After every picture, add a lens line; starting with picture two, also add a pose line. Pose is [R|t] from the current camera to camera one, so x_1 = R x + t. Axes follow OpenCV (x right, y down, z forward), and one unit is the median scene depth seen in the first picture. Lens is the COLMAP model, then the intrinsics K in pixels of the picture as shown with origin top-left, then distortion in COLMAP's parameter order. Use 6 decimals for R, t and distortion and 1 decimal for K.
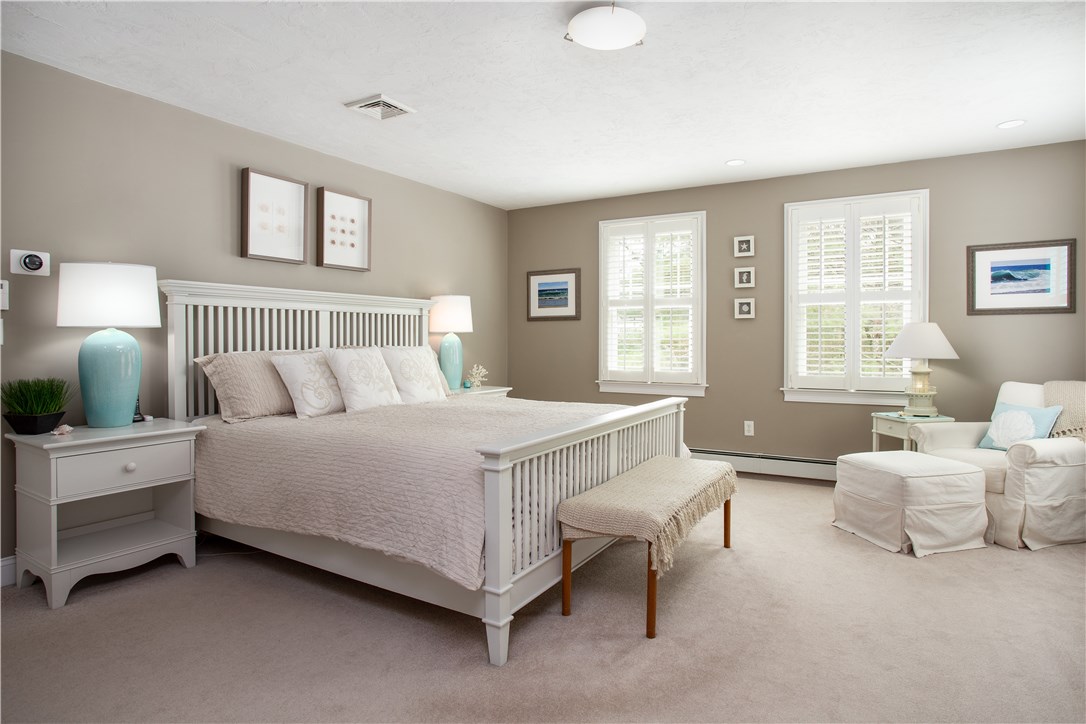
lens RADIAL K [[621.0, 0, 543.0], [0, 621.0, 362.0], [0, 0, 1]] dist [-0.060881, 0.002455]
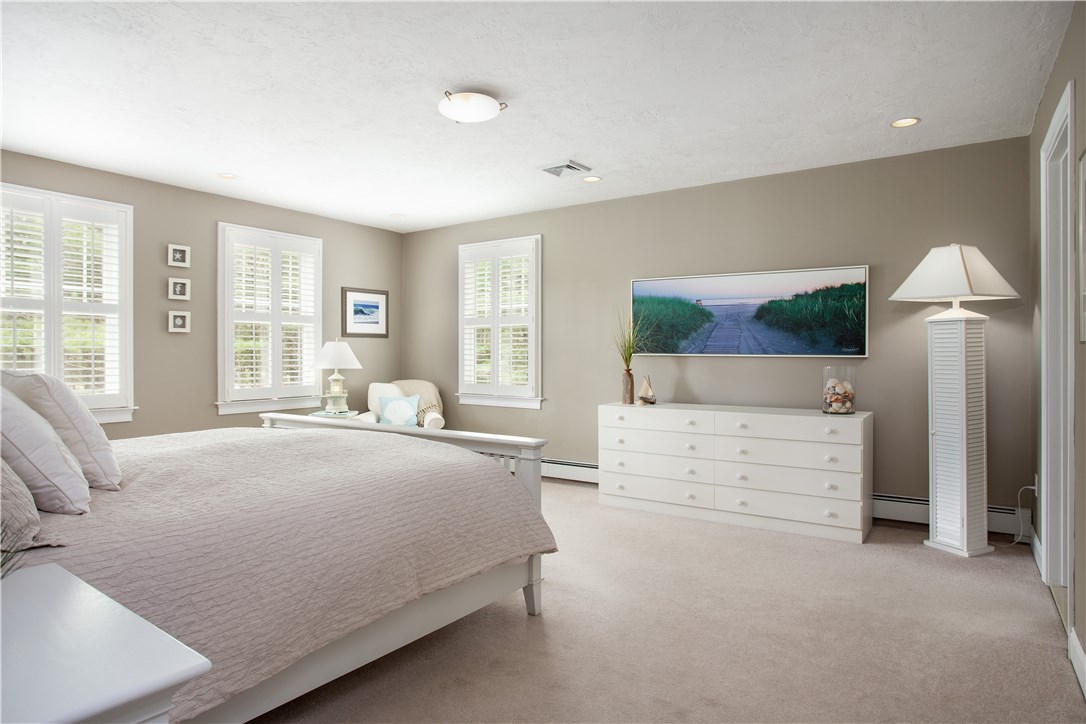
lens RADIAL K [[630.2, 0, 543.0], [0, 630.2, 362.0], [0, 0, 1]] dist [-0.022006, 0.000375]
pose [[0.056857, -0.010561, 0.998326, -0.595456], [0.031609, 0.999462, 0.008773, -0.016236], [-0.997882, 0.031058, 0.057160, 0.393079]]
